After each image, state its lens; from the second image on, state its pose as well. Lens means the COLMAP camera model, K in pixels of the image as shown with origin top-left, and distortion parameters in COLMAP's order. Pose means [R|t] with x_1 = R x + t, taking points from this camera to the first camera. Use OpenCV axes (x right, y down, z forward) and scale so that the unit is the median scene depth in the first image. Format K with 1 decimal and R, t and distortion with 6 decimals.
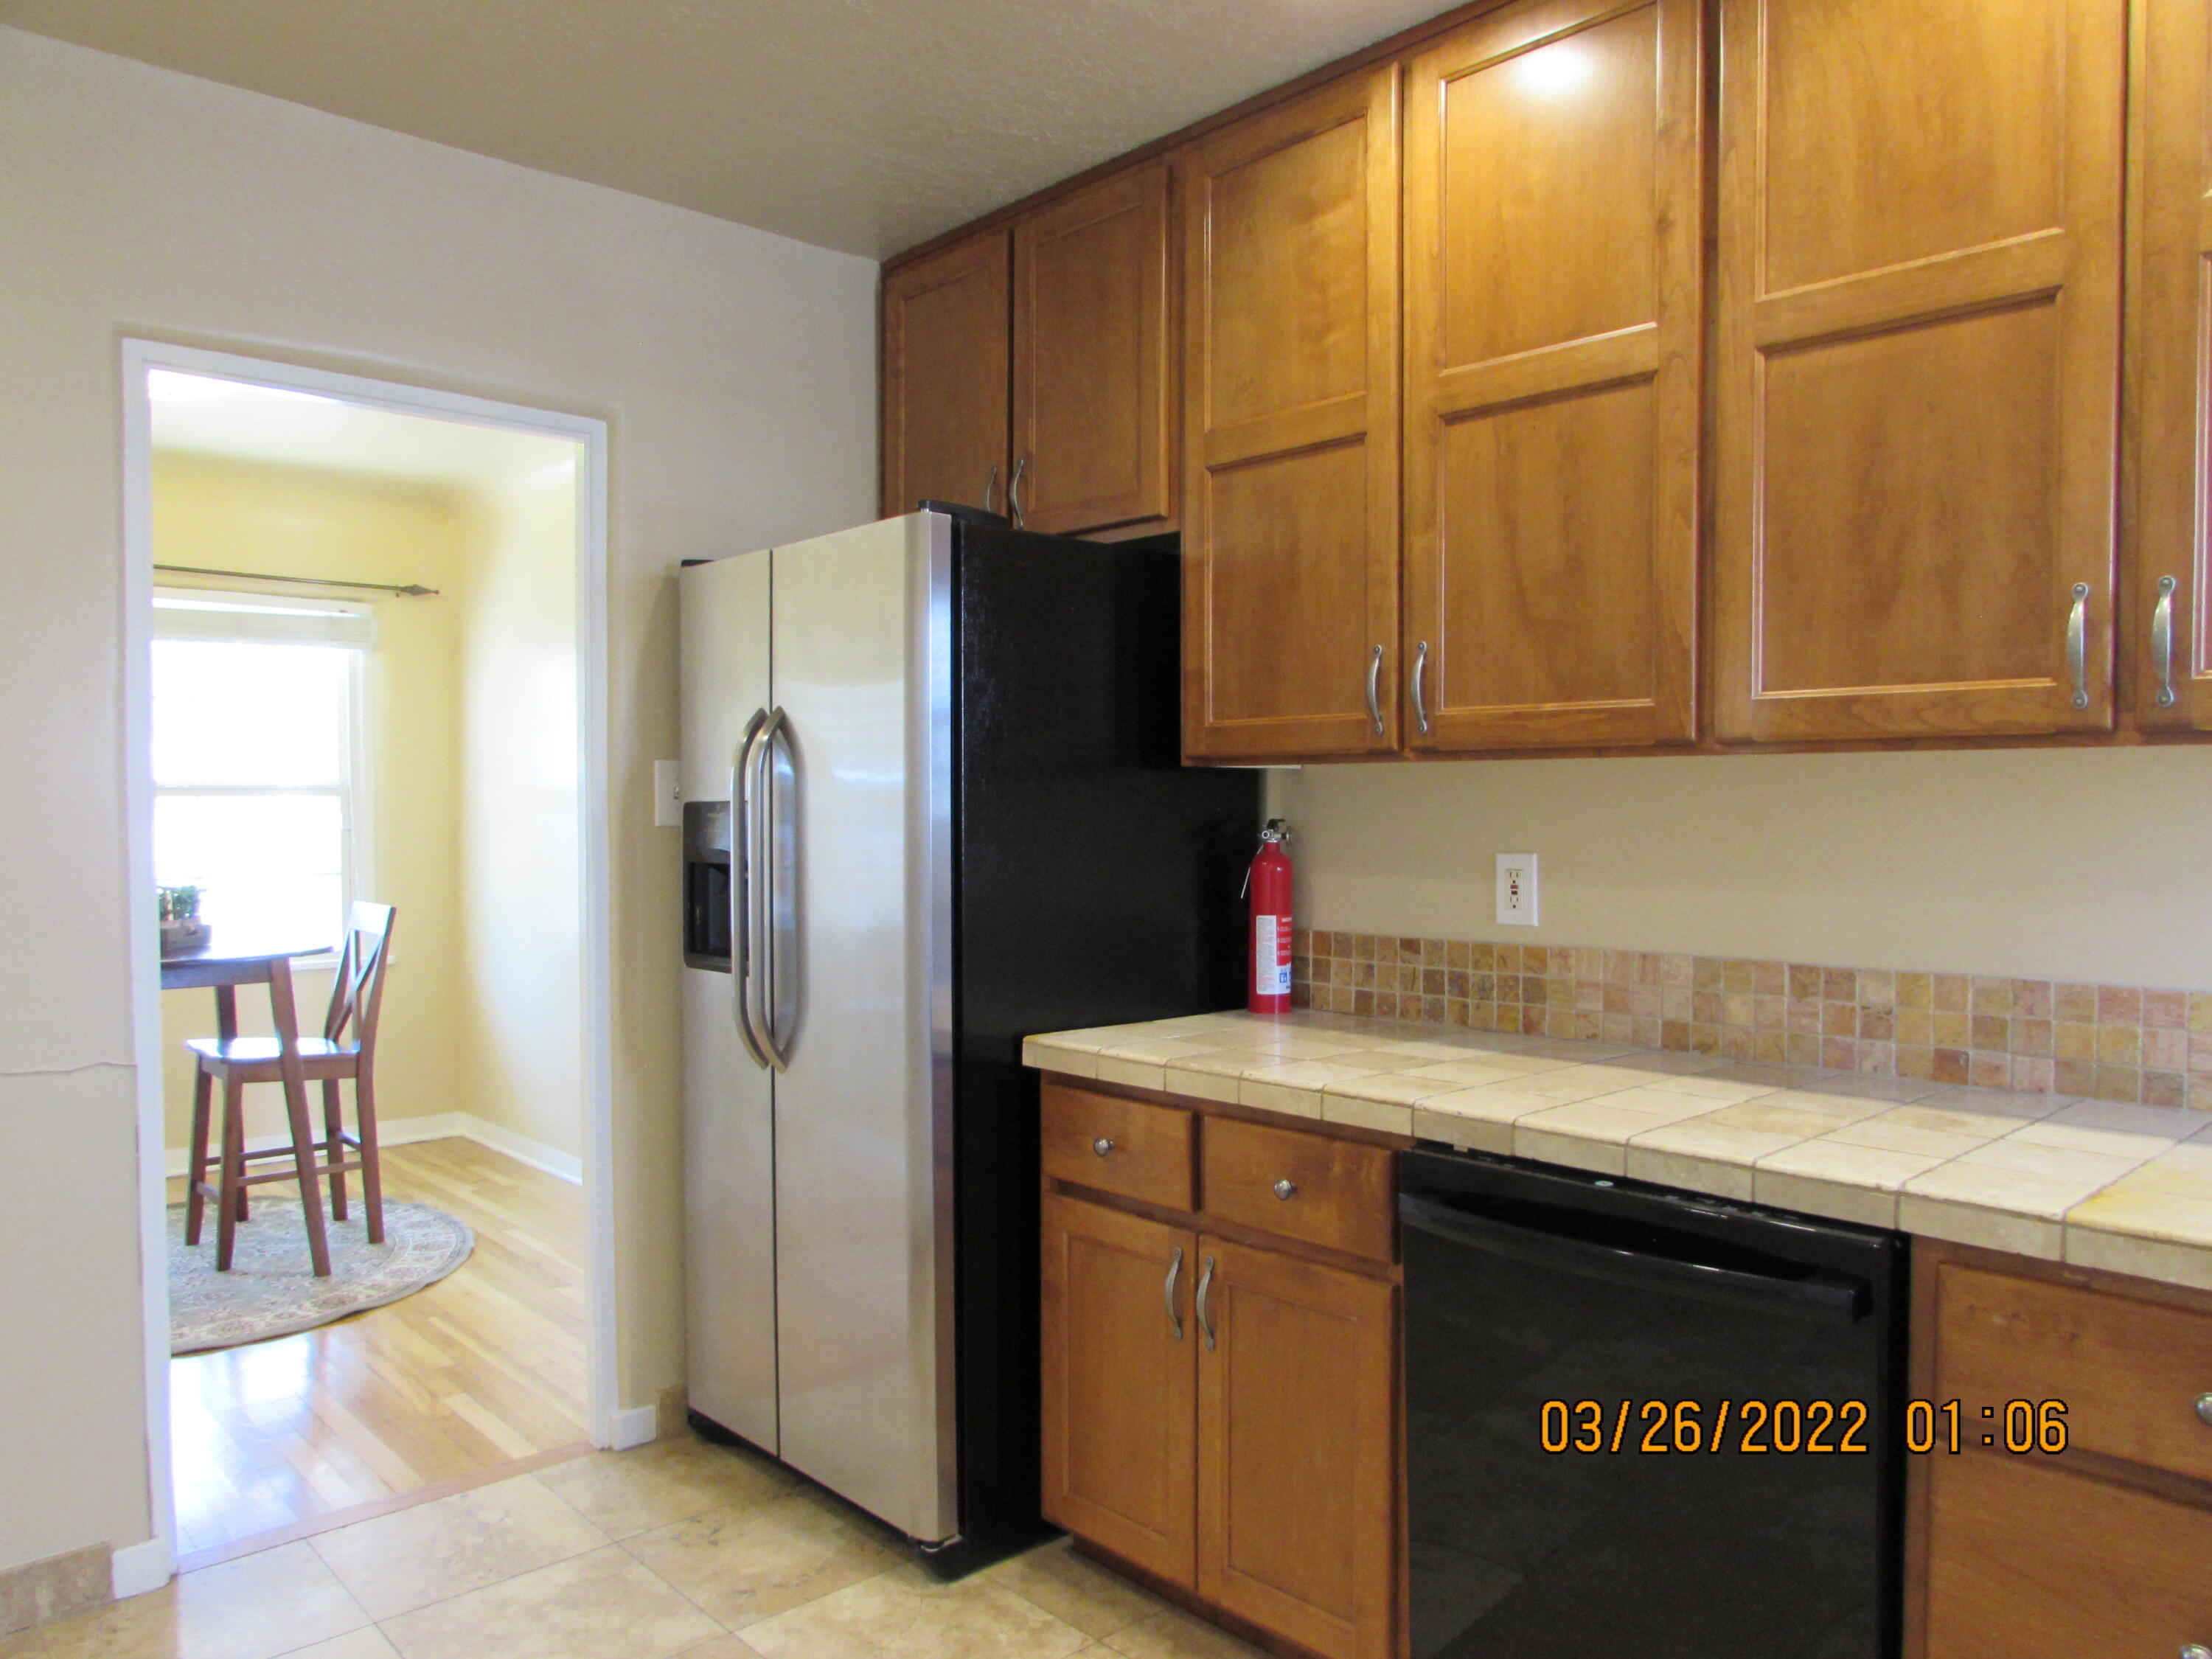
lens RADIAL K [[1539.8, 0, 1127.7], [0, 1539.8, 835.6], [0, 0, 1]] dist [-0.026846, 0.010220]
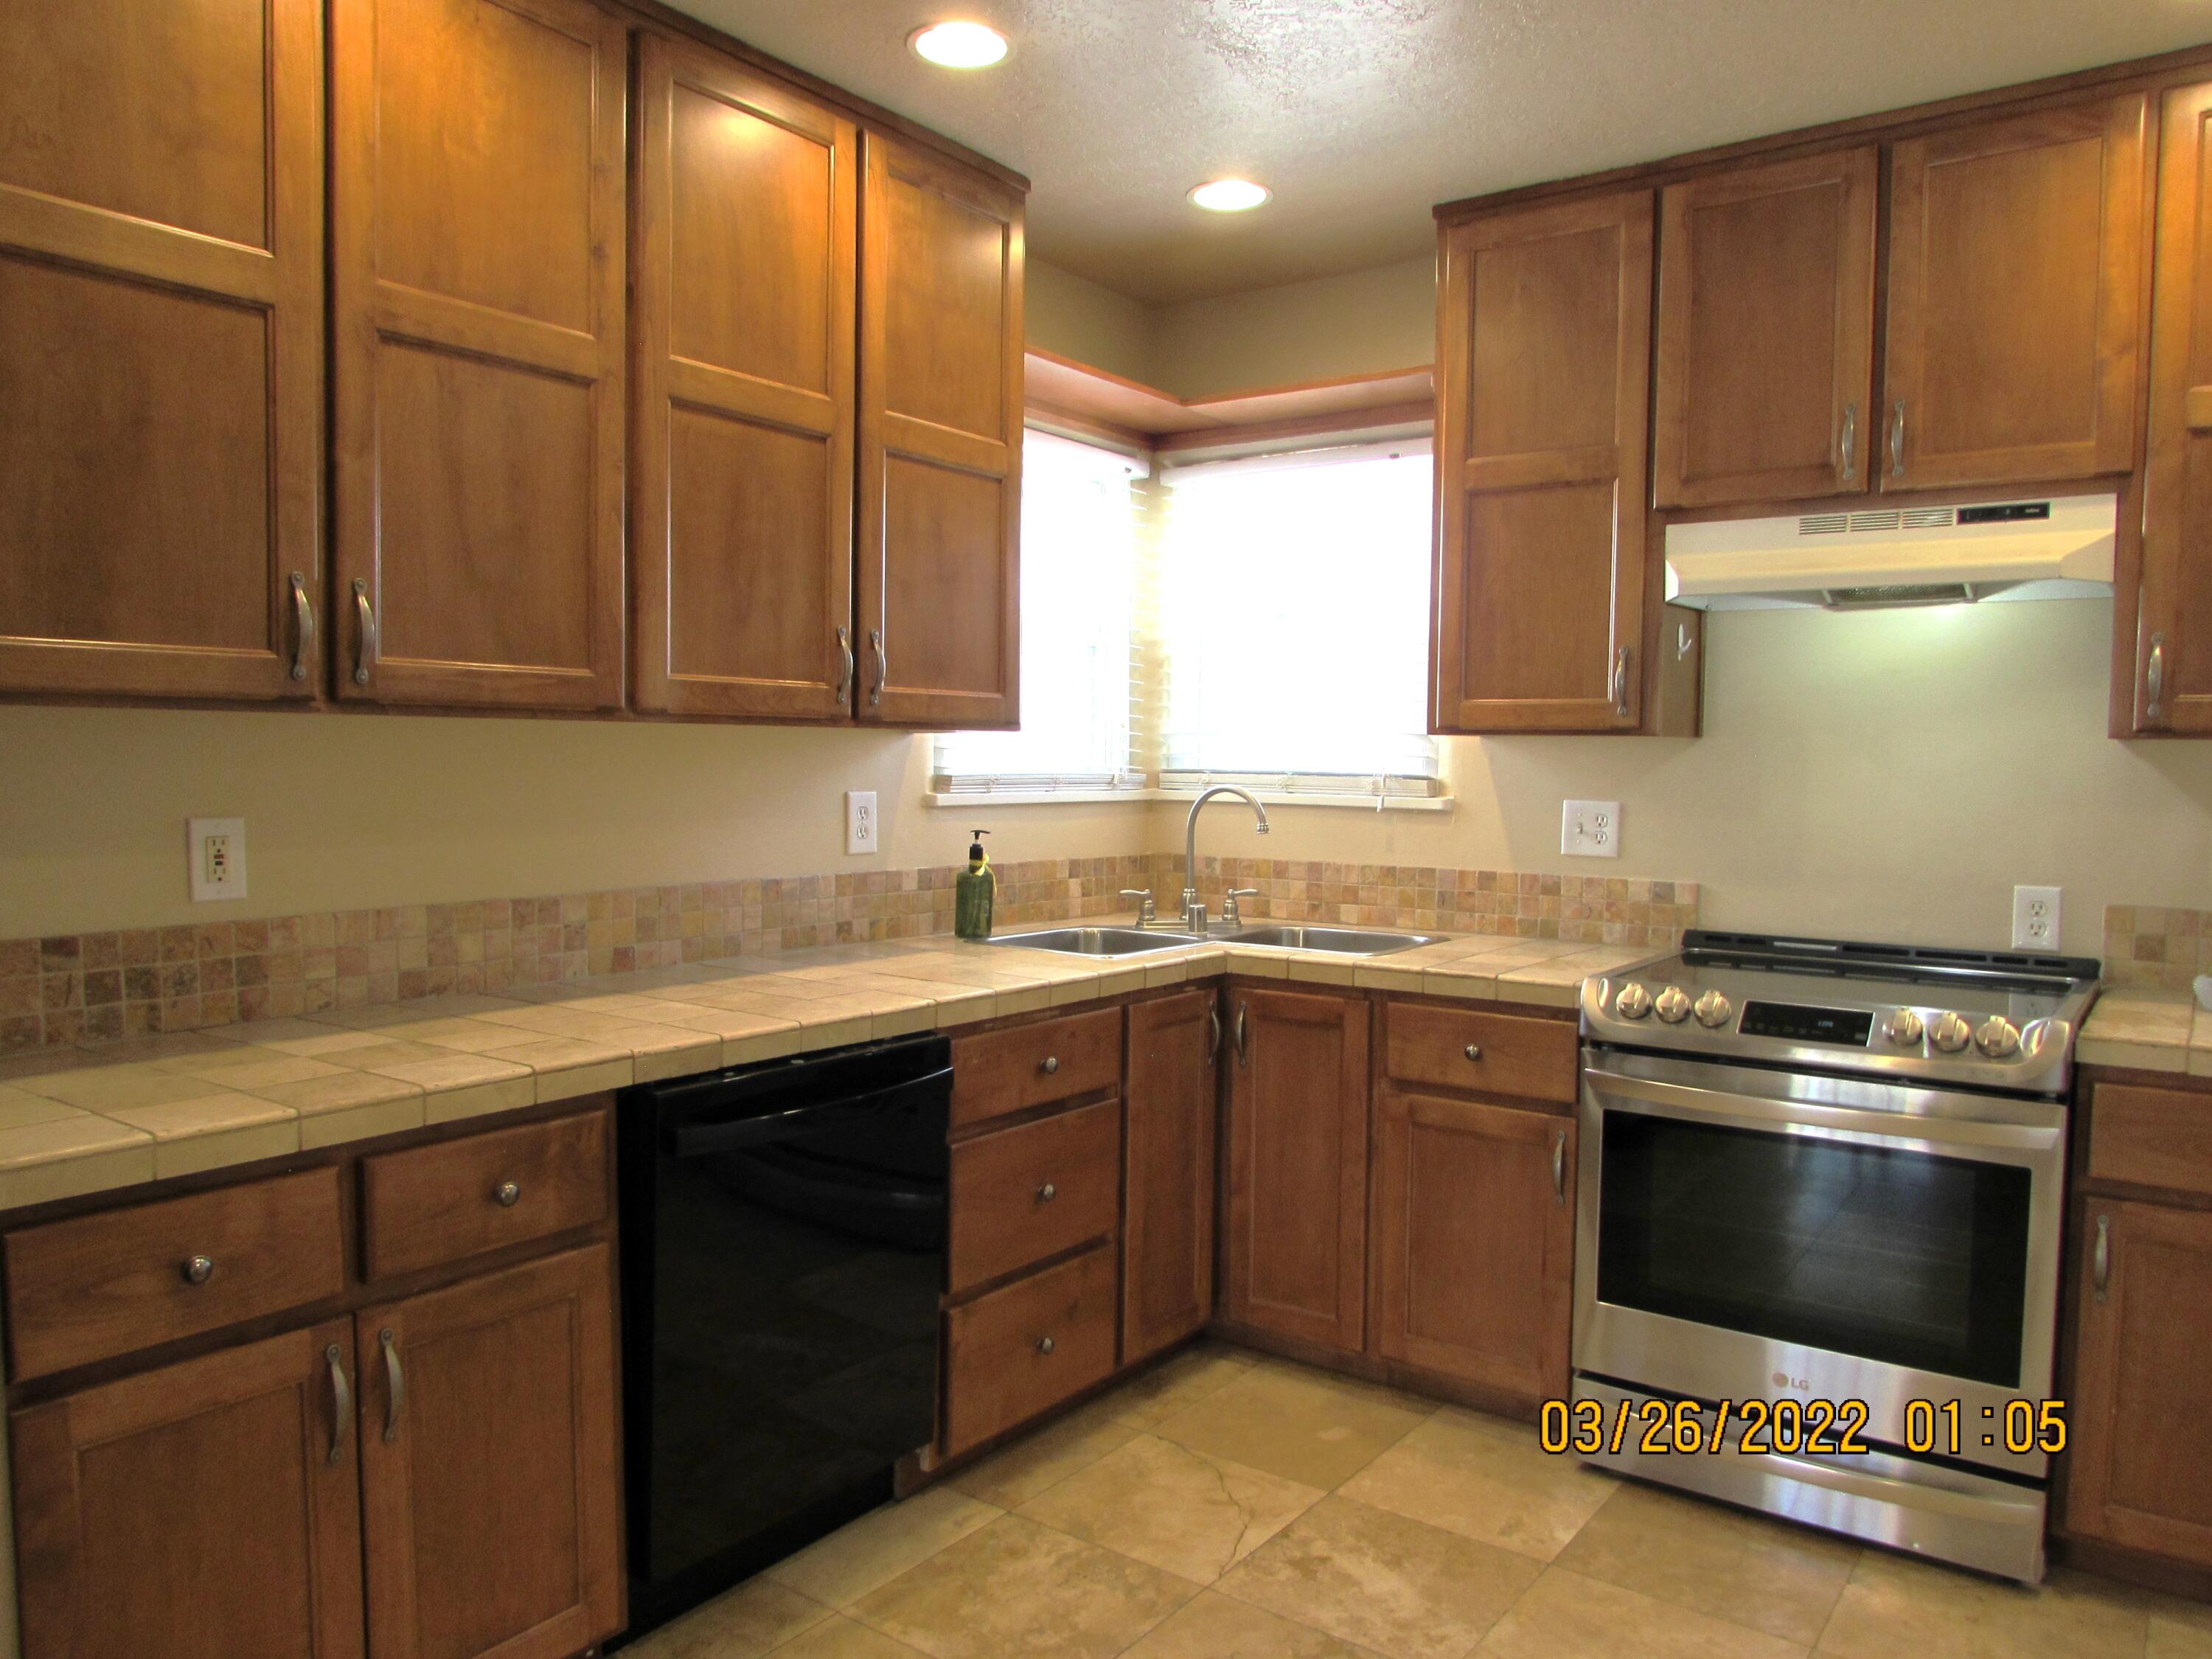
lens RADIAL K [[1539.8, 0, 1127.7], [0, 1539.8, 835.6], [0, 0, 1]] dist [-0.026846, 0.010220]
pose [[-0.175756, -0.054368, 0.982931, -0.794645], [0.008672, 0.998350, 0.056772, -0.026207], [-0.984396, 0.018502, -0.174994, 0.759222]]
